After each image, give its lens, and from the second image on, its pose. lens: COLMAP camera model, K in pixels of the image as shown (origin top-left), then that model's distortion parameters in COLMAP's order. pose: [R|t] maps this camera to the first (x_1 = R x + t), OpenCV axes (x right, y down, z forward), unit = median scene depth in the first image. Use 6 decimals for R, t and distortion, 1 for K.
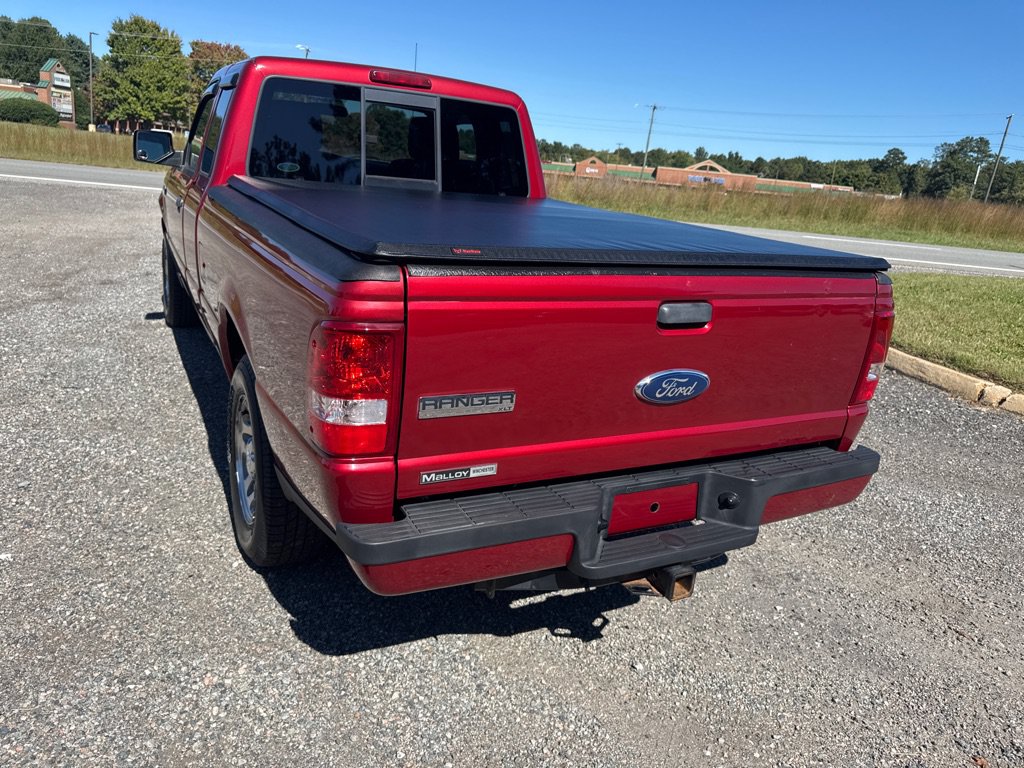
lens RADIAL K [[723.2, 0, 507.4], [0, 723.2, 378.9], [0, 0, 1]] dist [0.037649, -0.044274]
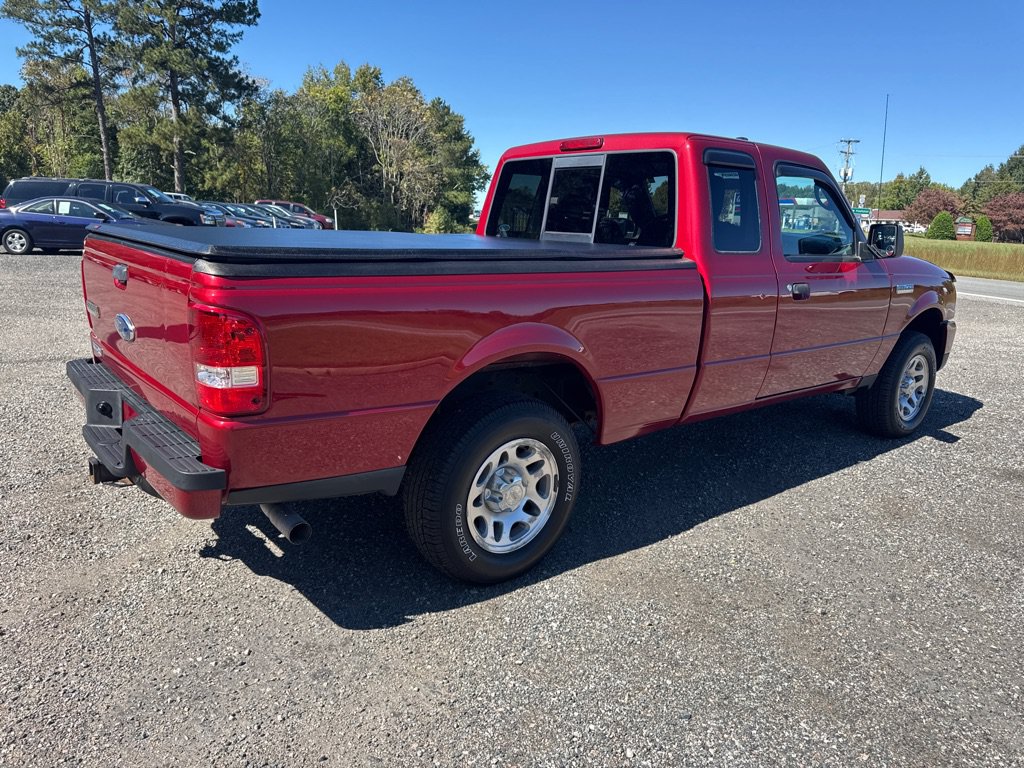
lens RADIAL K [[723.2, 0, 517.9], [0, 723.2, 379.2], [0, 0, 1]] dist [0.037649, -0.044274]
pose [[0.214973, 0.131500, -0.967726, 0.939445], [-0.306528, 0.949906, 0.060986, -0.113612], [0.927269, 0.283525, 0.244513, 0.746388]]
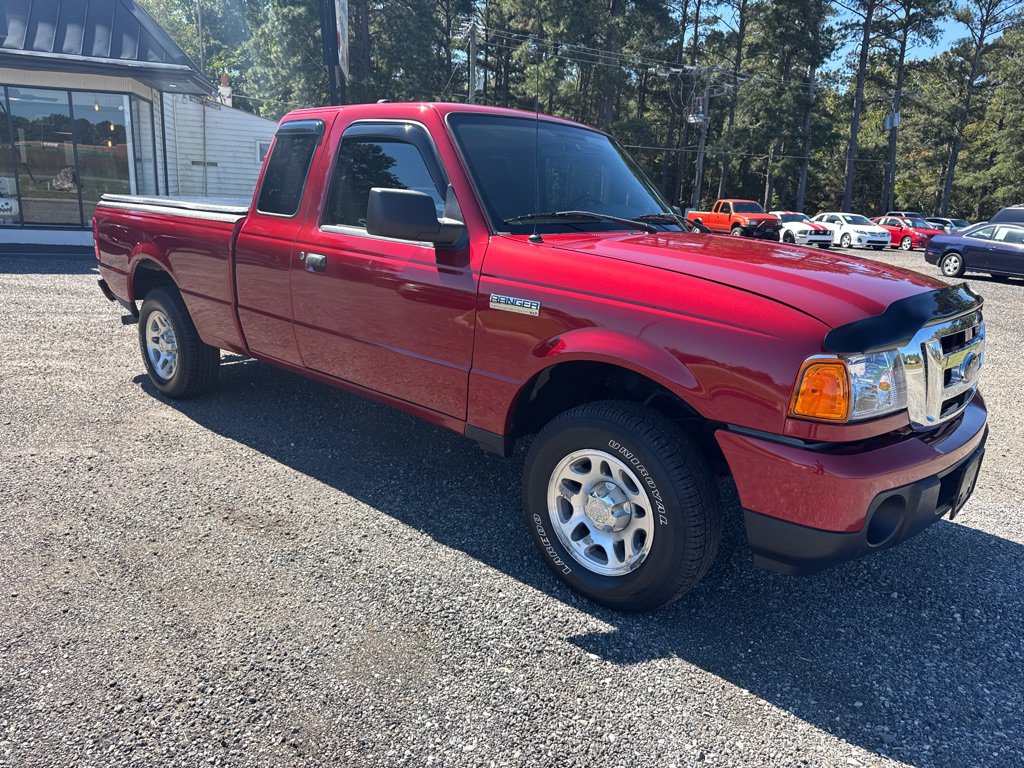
lens RADIAL K [[723.2, 0, 508.8], [0, 723.2, 381.6], [0, 0, 1]] dist [0.037649, -0.044274]
pose [[-0.926323, -0.047052, -0.373780, 0.098276], [-0.232112, 0.852765, 0.467885, -0.680086], [0.296731, 0.520172, -0.800857, 2.300447]]
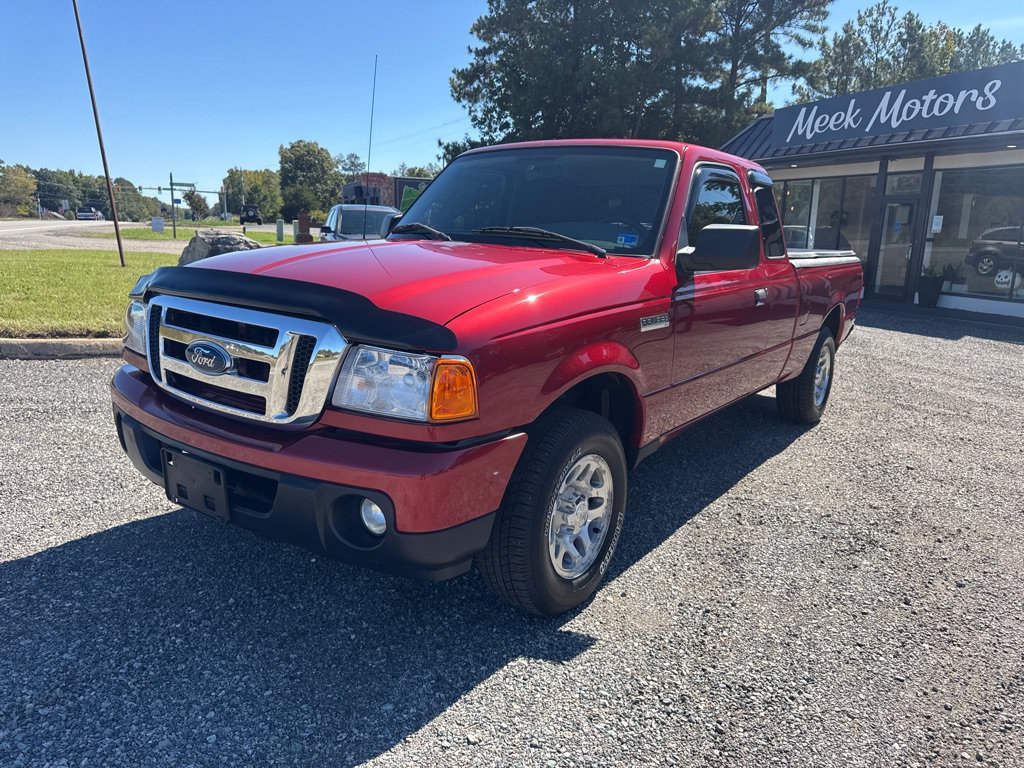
lens RADIAL K [[723.2, 0, 515.5], [0, 723.2, 384.9], [0, 0, 1]] dist [0.037649, -0.044274]
pose [[-0.443358, -0.294044, 0.846742, -1.291201], [0.184403, 0.894532, 0.407195, -0.656796], [-0.877171, 0.336675, -0.342375, 1.837659]]
